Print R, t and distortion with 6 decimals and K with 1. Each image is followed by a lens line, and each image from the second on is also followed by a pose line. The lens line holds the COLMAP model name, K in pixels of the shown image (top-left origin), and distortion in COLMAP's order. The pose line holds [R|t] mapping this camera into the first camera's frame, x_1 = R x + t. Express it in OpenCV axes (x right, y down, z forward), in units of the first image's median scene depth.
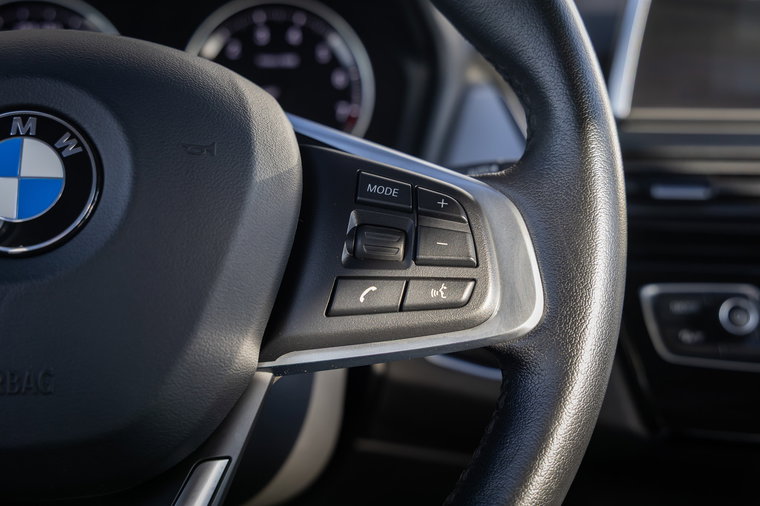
lens RADIAL K [[1151.4, 0, 382.3], [0, 1151.4, 253.4], [0, 0, 1]] dist [0.028442, 0.000000]
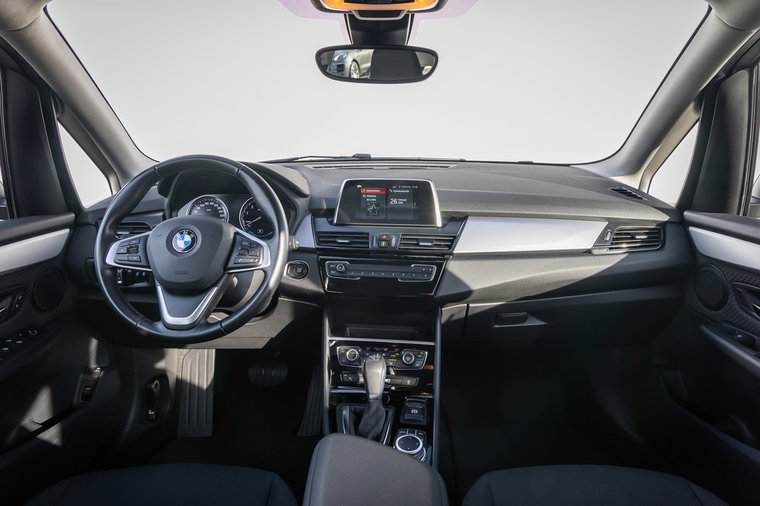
lens RADIAL K [[531.2, 0, 390.4], [0, 531.2, 240.8], [0, 0, 1]] dist [-0.003044, -0.006135]
pose [[0.996797, 0.015259, -0.078503, 0.987396], [-0.017306, 0.999526, -0.025456, -0.009516], [0.078077, 0.026733, 0.996589, -1.722895]]
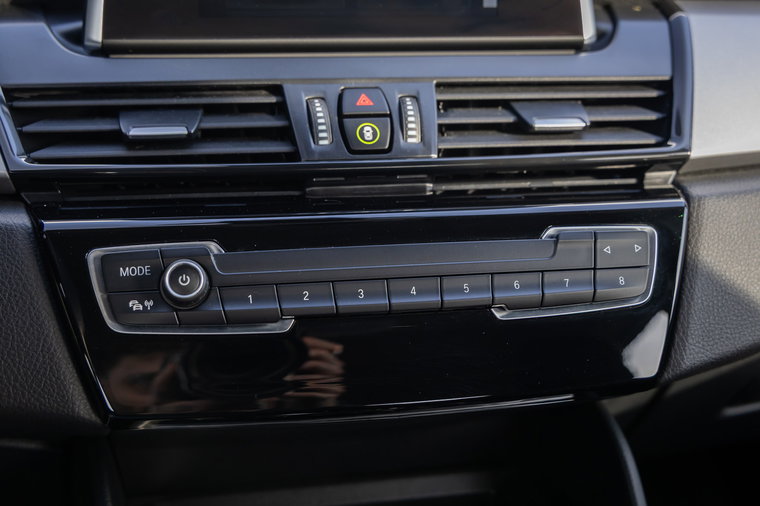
lens RADIAL K [[939.0, 0, 374.9], [0, 939.0, 254.9], [0, 0, 1]] dist [0.028514, 0.000000]
pose [[0.974890, -0.064816, 0.213045, 0.428665], [0.039915, 0.992070, 0.119176, -0.063279], [-0.219080, -0.107680, 0.969747, 0.401580]]
